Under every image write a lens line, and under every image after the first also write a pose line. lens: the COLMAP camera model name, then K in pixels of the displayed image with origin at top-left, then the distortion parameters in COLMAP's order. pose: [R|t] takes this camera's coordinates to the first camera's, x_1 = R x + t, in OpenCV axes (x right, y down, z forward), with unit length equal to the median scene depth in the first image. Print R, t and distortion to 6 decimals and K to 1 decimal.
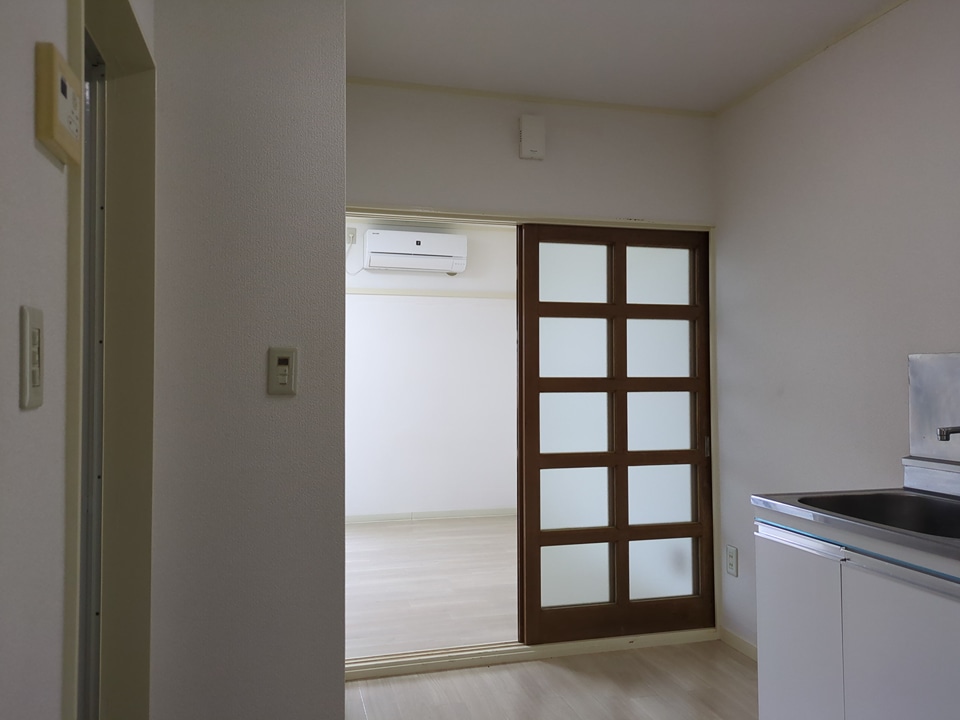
lens RADIAL K [[724.2, 0, 480.0], [0, 724.2, 360.0], [0, 0, 1]] dist [0.041001, -0.010777]
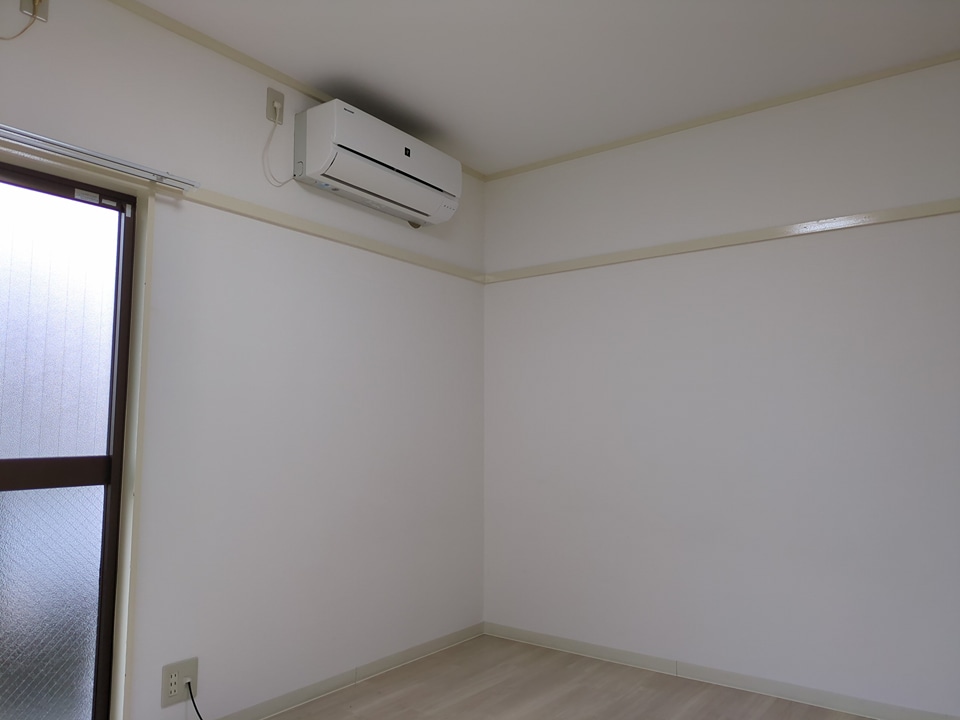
lens RADIAL K [[724.2, 0, 480.0], [0, 724.2, 360.0], [0, 0, 1]] dist [0.041001, -0.010777]
pose [[0.782022, 0.059861, 0.620370, -0.362163], [-0.012979, 0.996725, -0.079814, 0.034036], [-0.623116, 0.054365, 0.780238, 0.547380]]
